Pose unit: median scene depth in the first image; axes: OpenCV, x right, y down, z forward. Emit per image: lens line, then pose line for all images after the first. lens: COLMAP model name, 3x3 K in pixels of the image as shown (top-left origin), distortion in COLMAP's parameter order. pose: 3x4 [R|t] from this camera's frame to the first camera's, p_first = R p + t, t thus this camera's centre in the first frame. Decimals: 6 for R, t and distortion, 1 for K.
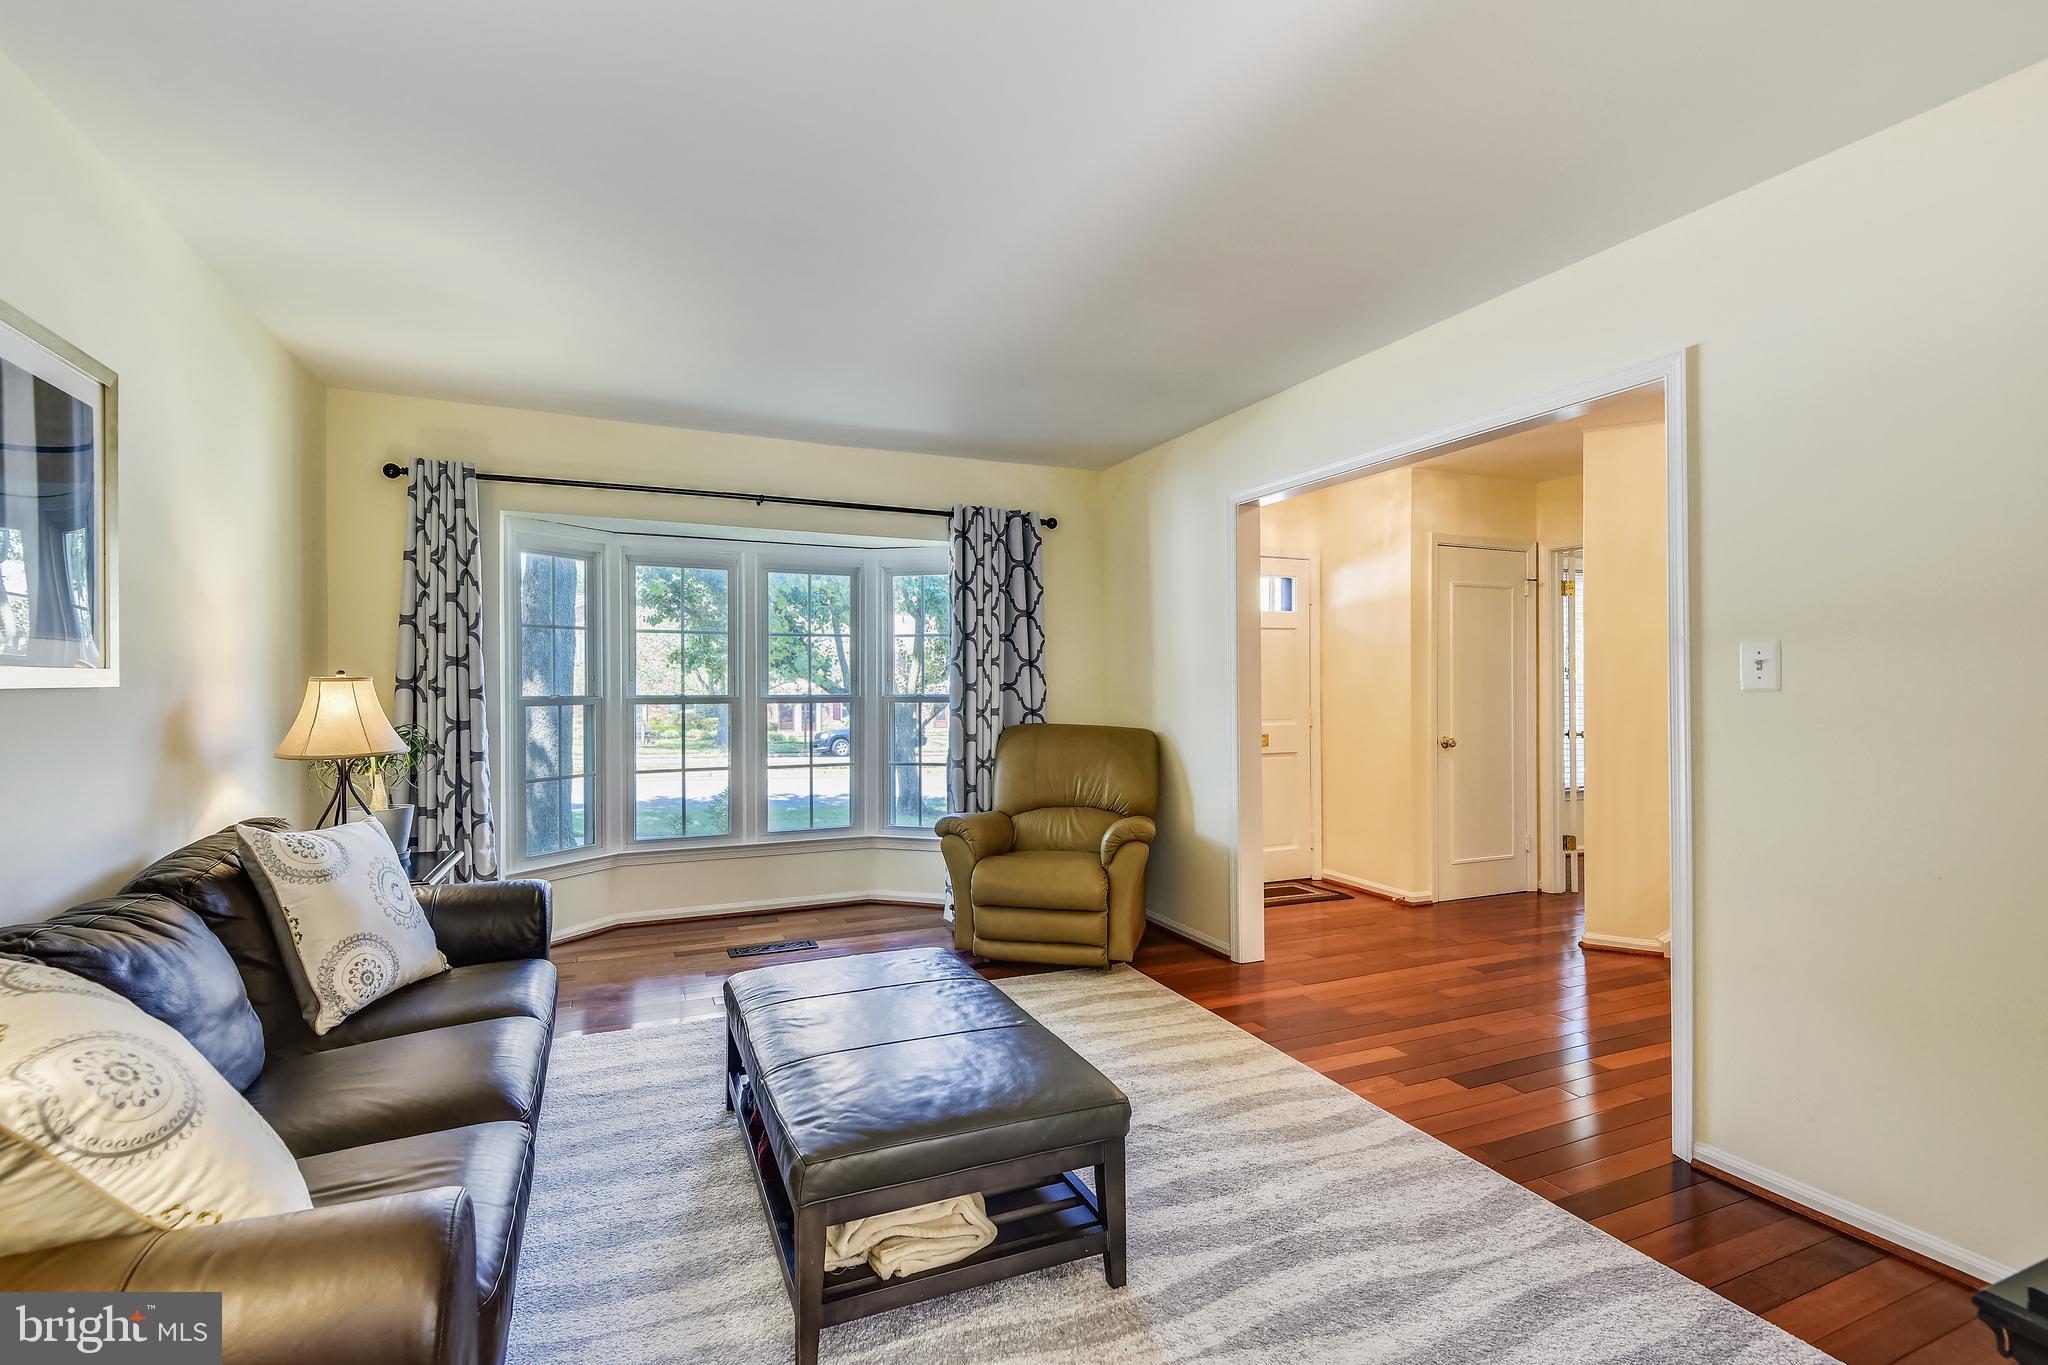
lens RADIAL K [[942.9, 0, 1020.7], [0, 942.9, 673.5], [0, 0, 1]] dist [0.012022, -0.000453]
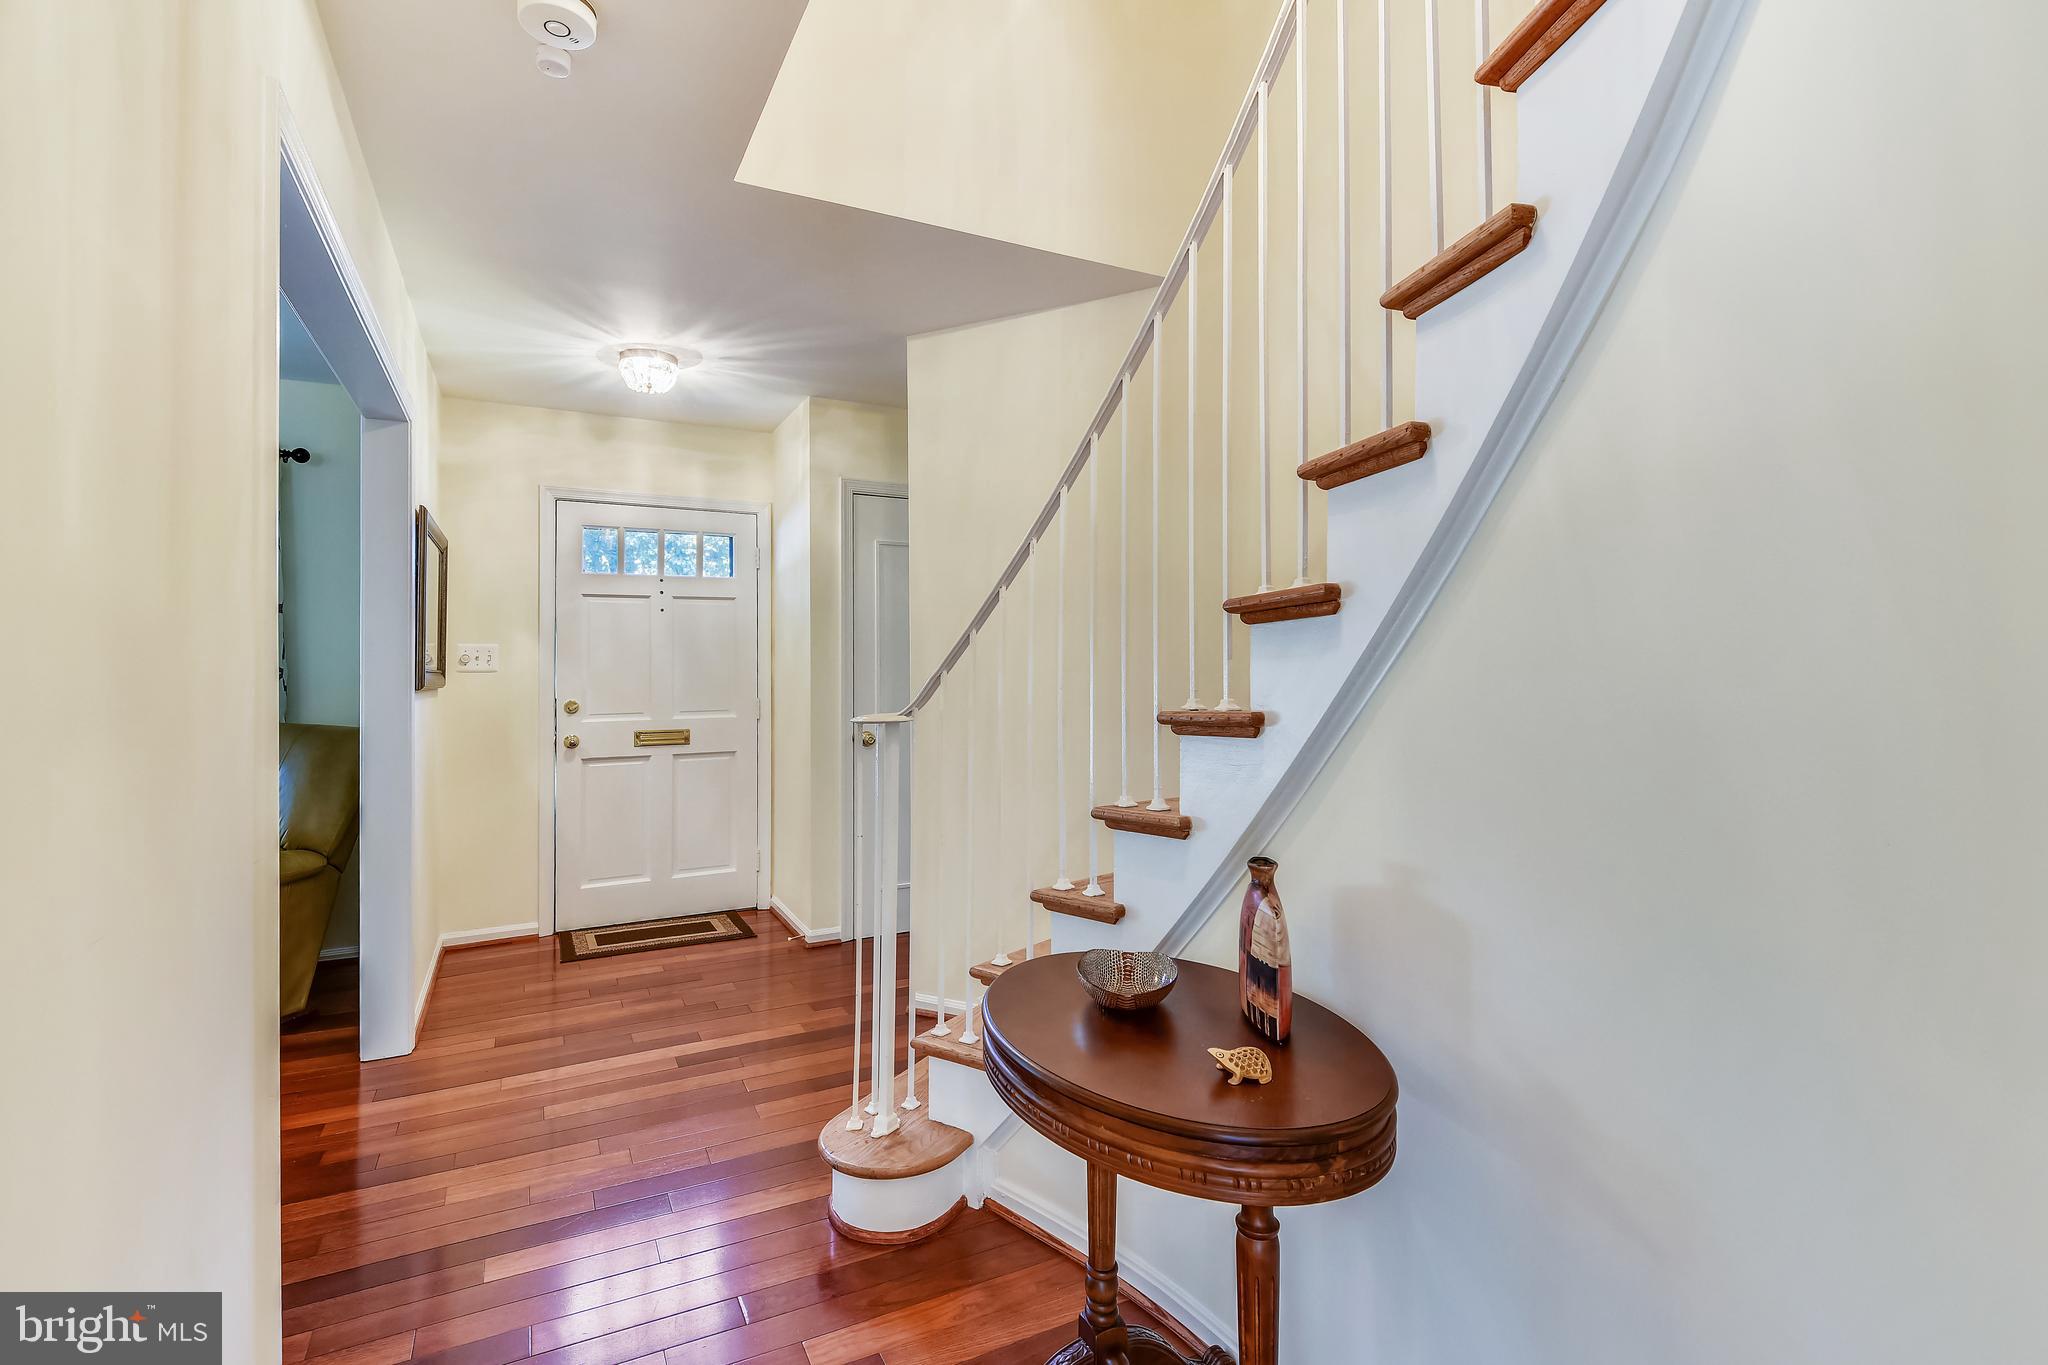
lens RADIAL K [[942.9, 0, 1020.7], [0, 942.9, 673.5], [0, 0, 1]] dist [0.012022, -0.000453]
pose [[0.998210, -0.004028, 0.059674, 0.103679], [0.002813, 0.999787, 0.020432, -0.000243], [-0.059744, -0.020228, 0.998009, 0.038092]]
